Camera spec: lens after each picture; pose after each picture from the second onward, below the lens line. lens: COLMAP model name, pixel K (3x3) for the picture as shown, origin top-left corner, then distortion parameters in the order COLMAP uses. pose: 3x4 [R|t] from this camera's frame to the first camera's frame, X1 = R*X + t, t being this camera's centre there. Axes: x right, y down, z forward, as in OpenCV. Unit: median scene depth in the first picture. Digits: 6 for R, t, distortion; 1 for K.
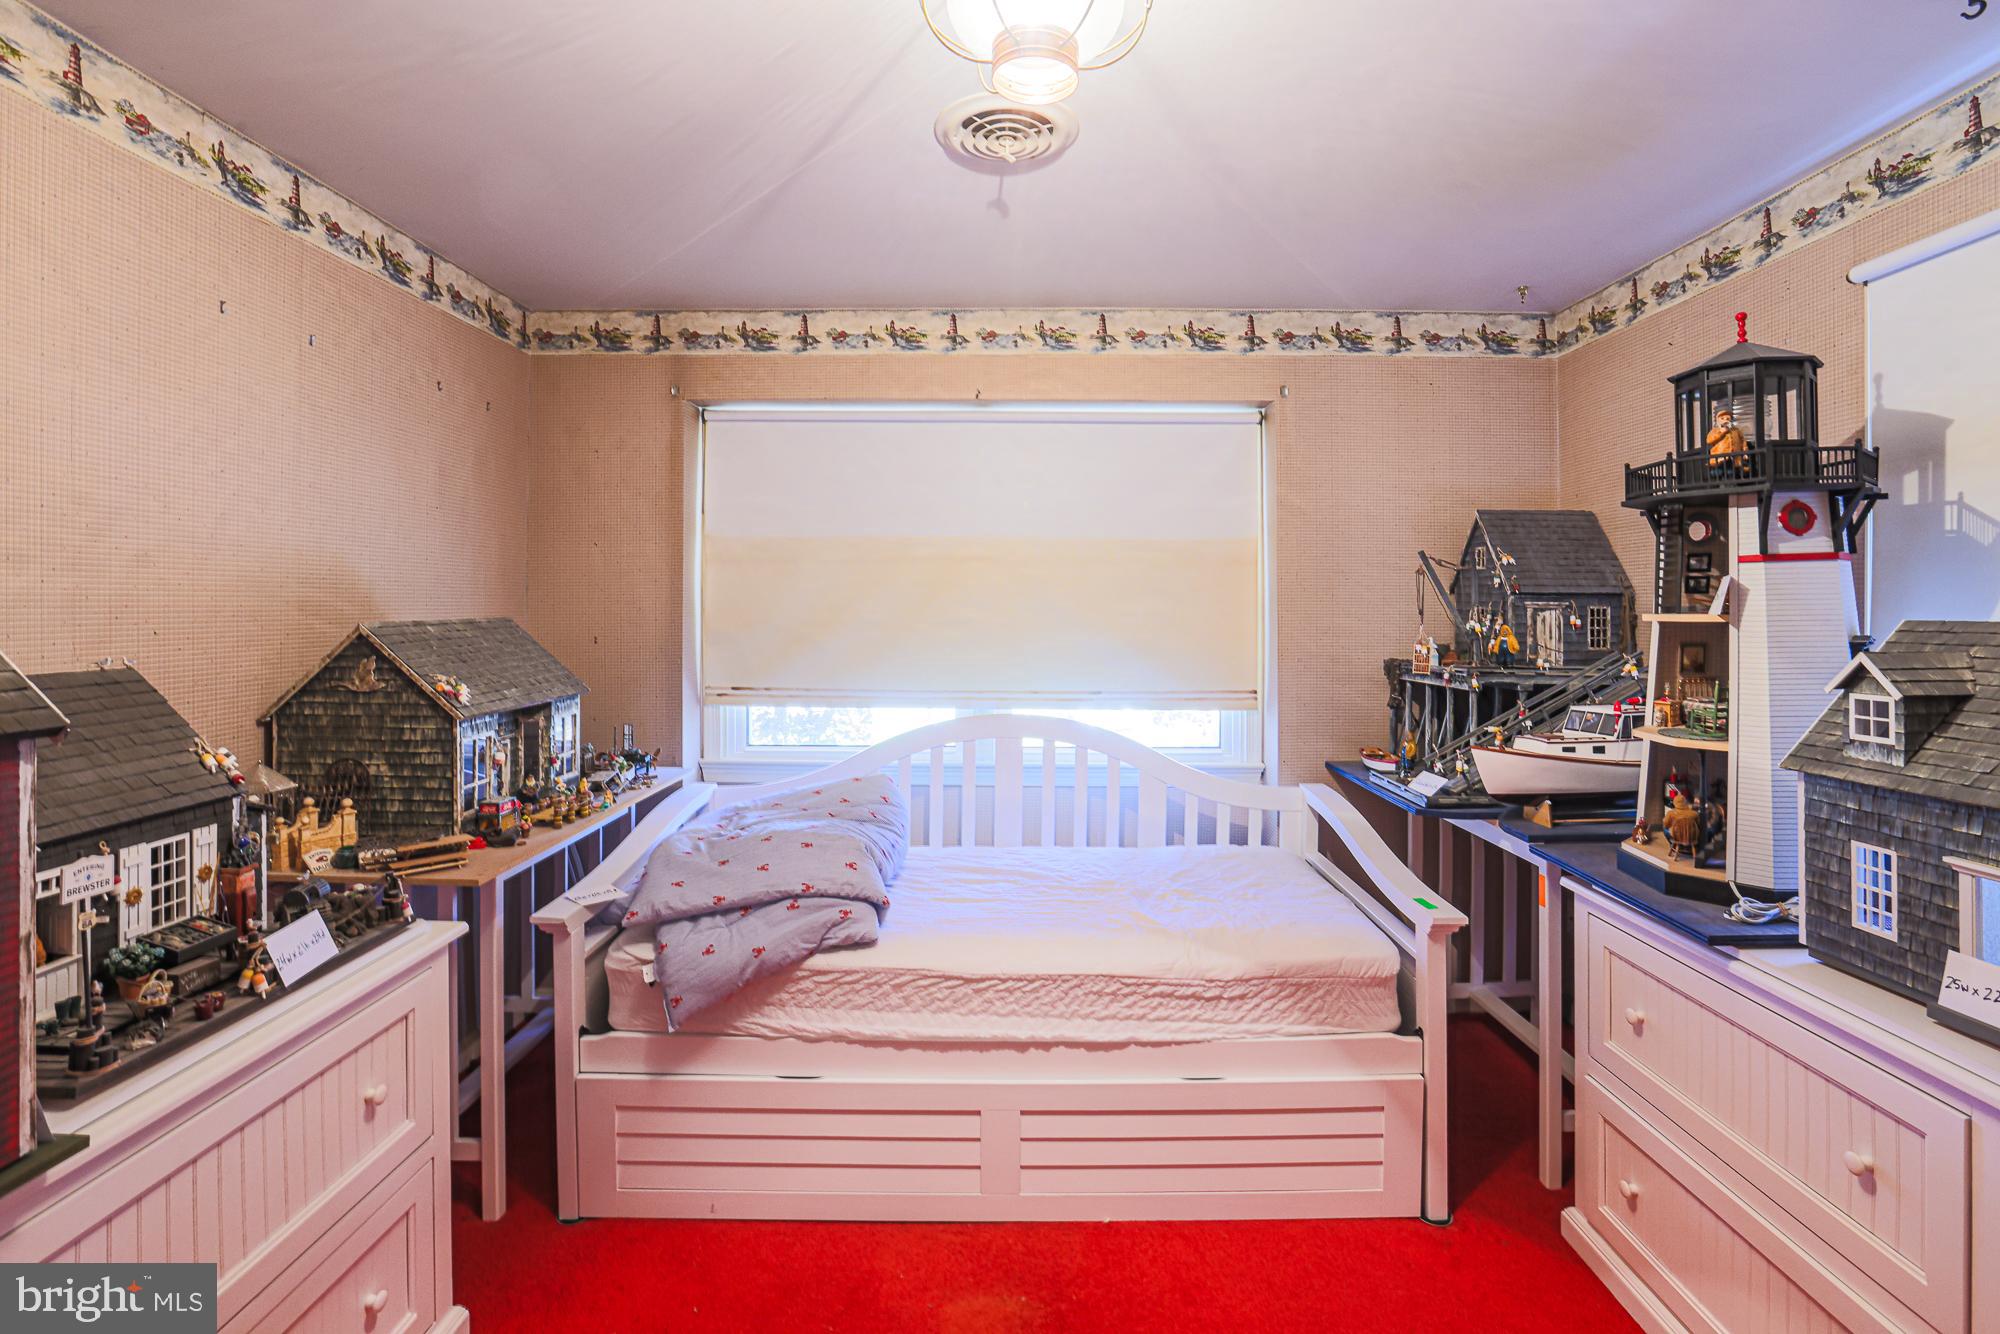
lens RADIAL K [[950.9, 0, 1002.8], [0, 950.9, 617.1], [0, 0, 1]] dist [-0.058354, 0.024757]
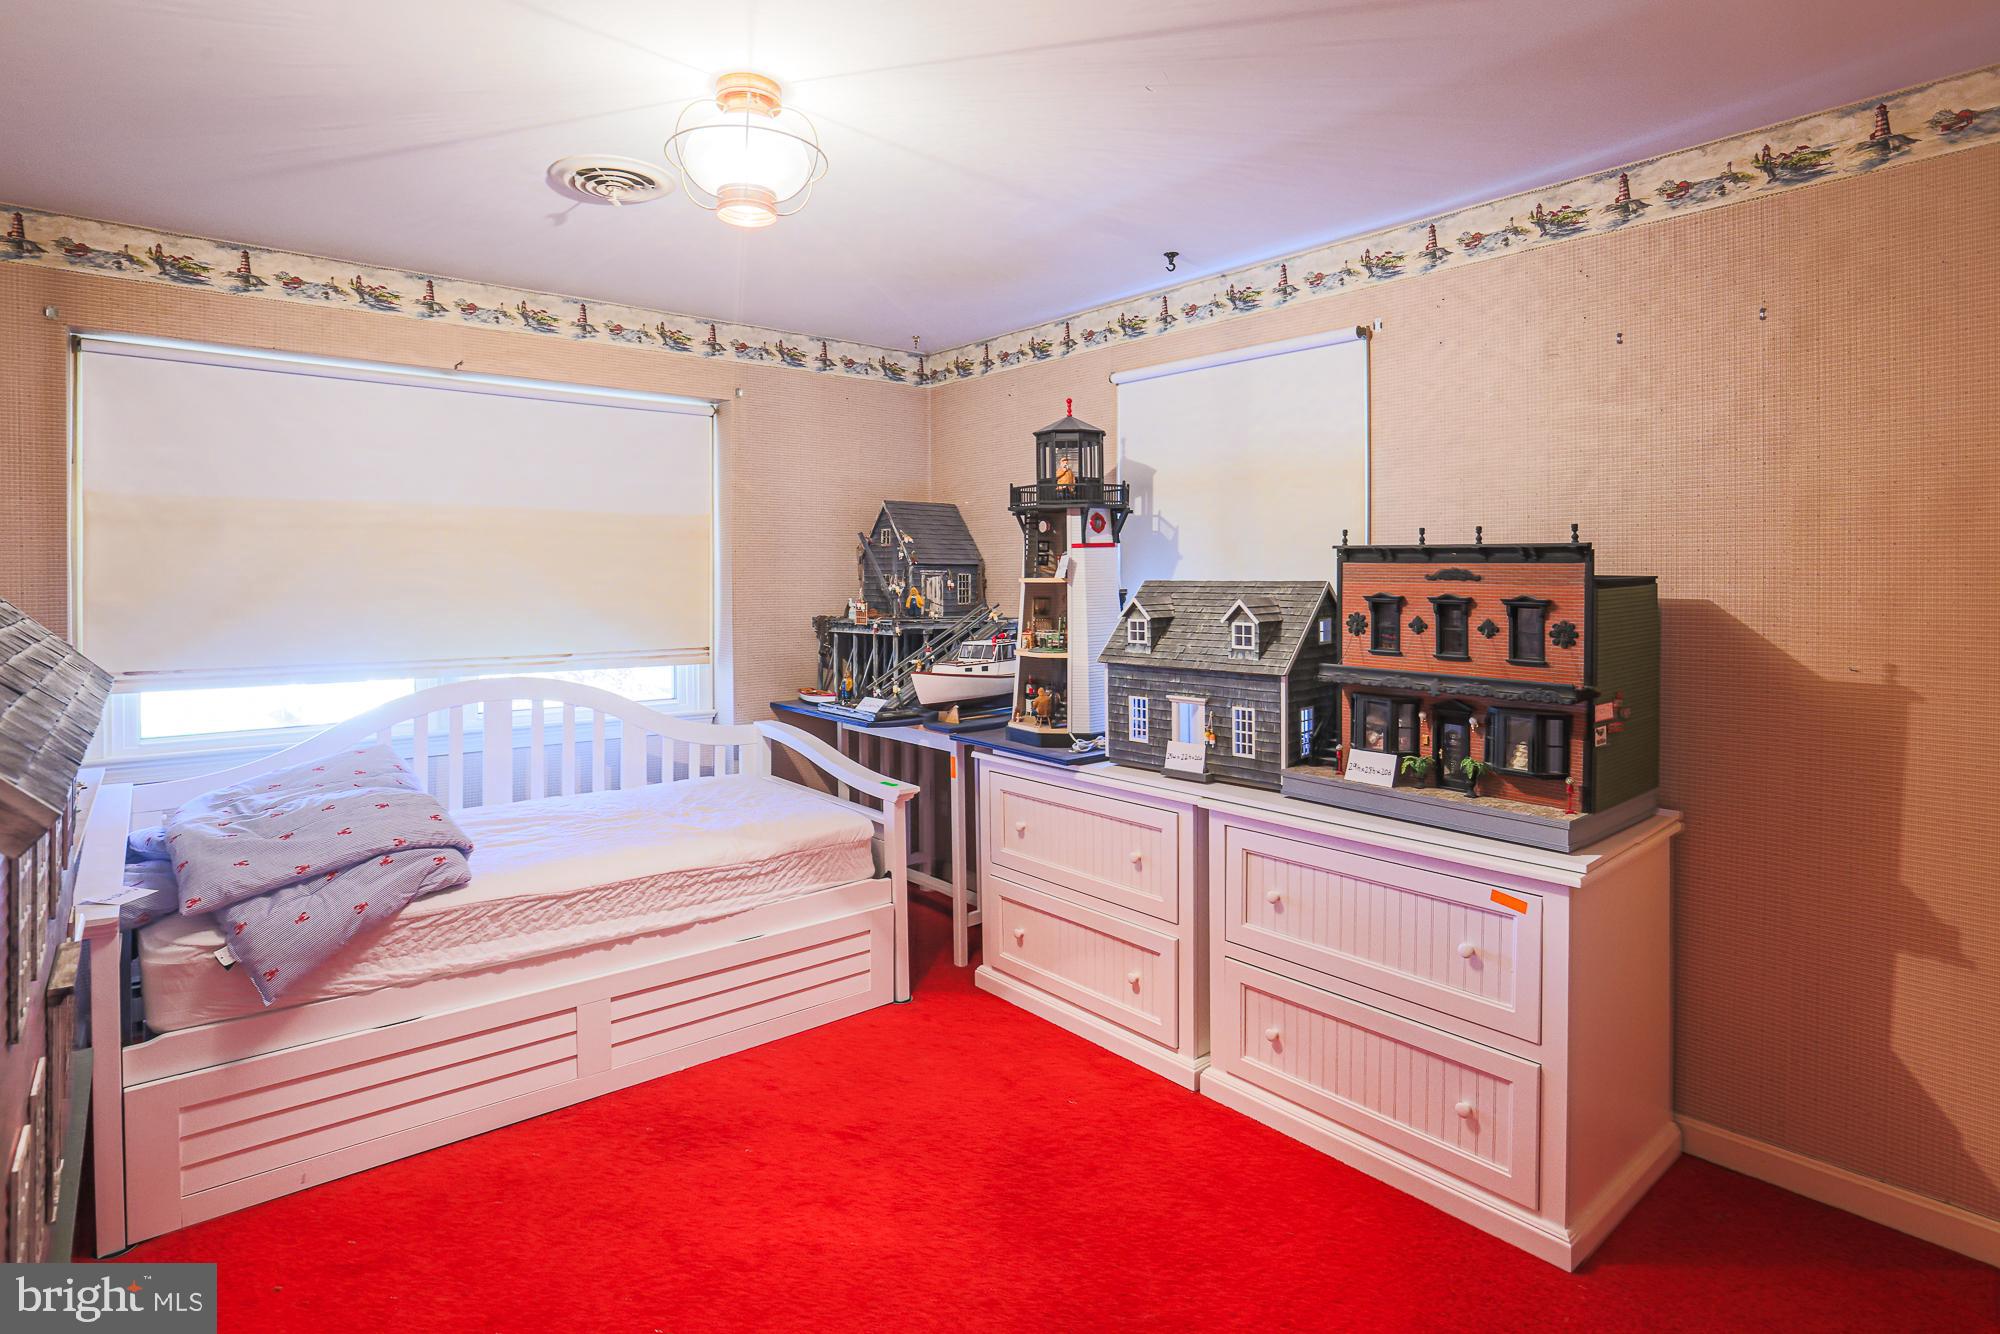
lens RADIAL K [[938.7, 0, 1017.9], [0, 938.7, 622.3], [0, 0, 1]] dist [-0.046830, 0.019671]
pose [[0.768994, -0.034334, 0.638334, -0.313901], [0.008823, 0.999032, 0.043105, 0.002553], [-0.639196, -0.027515, 0.768552, -0.220182]]
